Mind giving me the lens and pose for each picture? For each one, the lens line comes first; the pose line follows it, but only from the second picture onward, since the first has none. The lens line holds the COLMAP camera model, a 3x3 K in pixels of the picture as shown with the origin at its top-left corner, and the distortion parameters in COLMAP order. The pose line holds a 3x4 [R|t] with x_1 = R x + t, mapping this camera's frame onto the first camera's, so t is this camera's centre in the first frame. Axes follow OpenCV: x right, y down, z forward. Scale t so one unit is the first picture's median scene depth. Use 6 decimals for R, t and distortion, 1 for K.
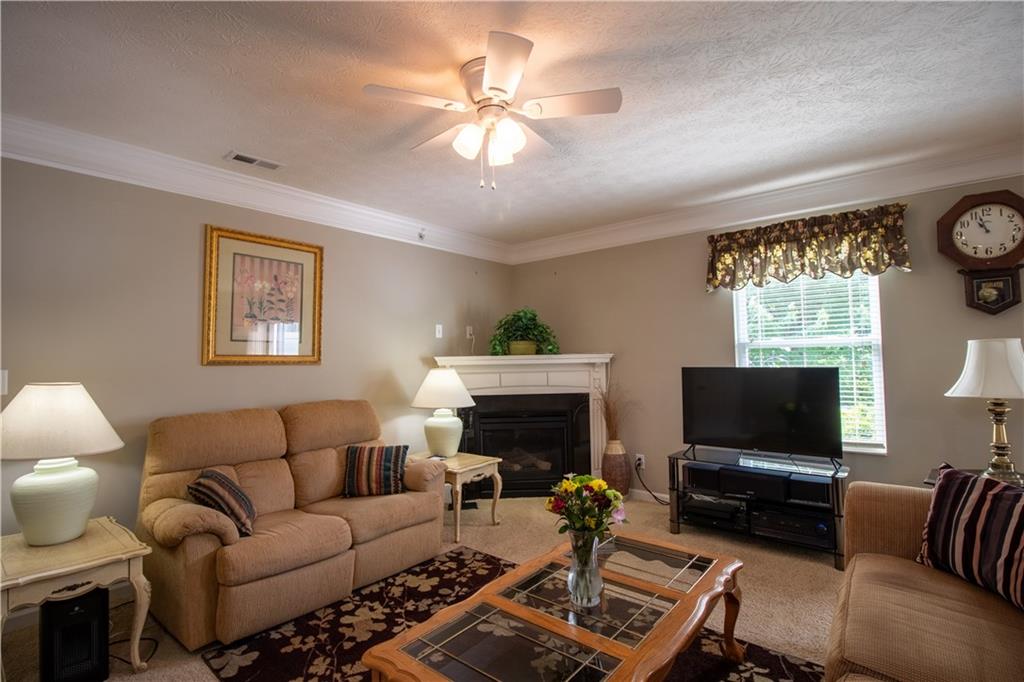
lens RADIAL K [[484.6, 0, 512.0], [0, 484.6, 341.0], [0, 0, 1]] dist [0.002917, 0.000152]
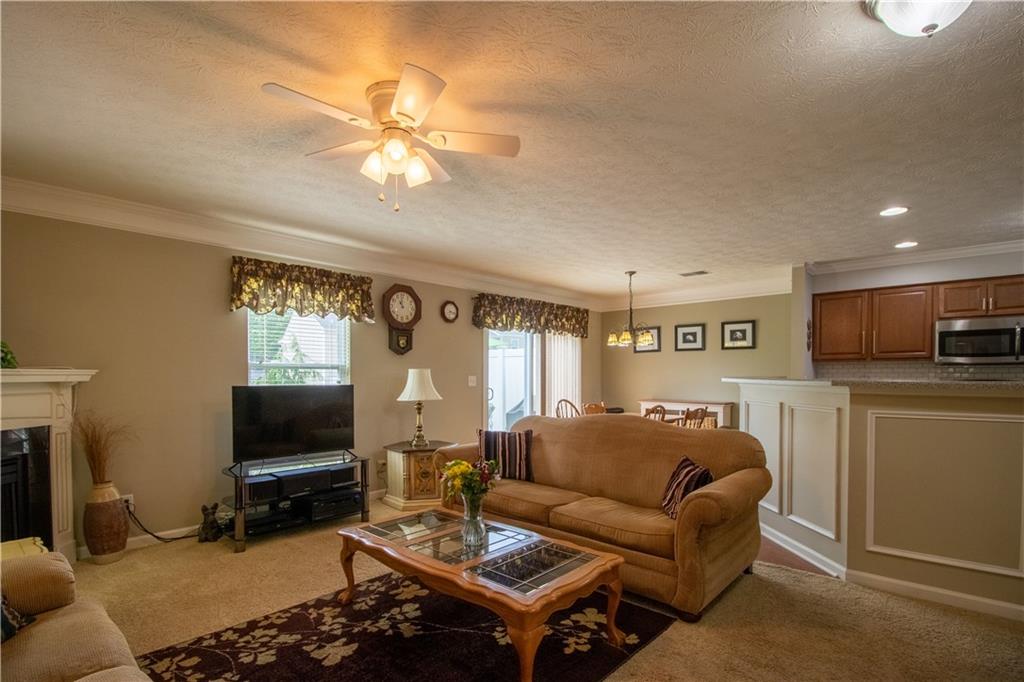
lens RADIAL K [[487.7, 0, 511.7], [0, 487.7, 382.1], [0, 0, 1]] dist [0.001746, 0.000125]
pose [[0.076299, -0.003806, 0.997078, -0.612032], [-0.047064, 0.998864, 0.007414, 0.011327], [-0.995974, -0.047492, 0.076033, 0.370496]]
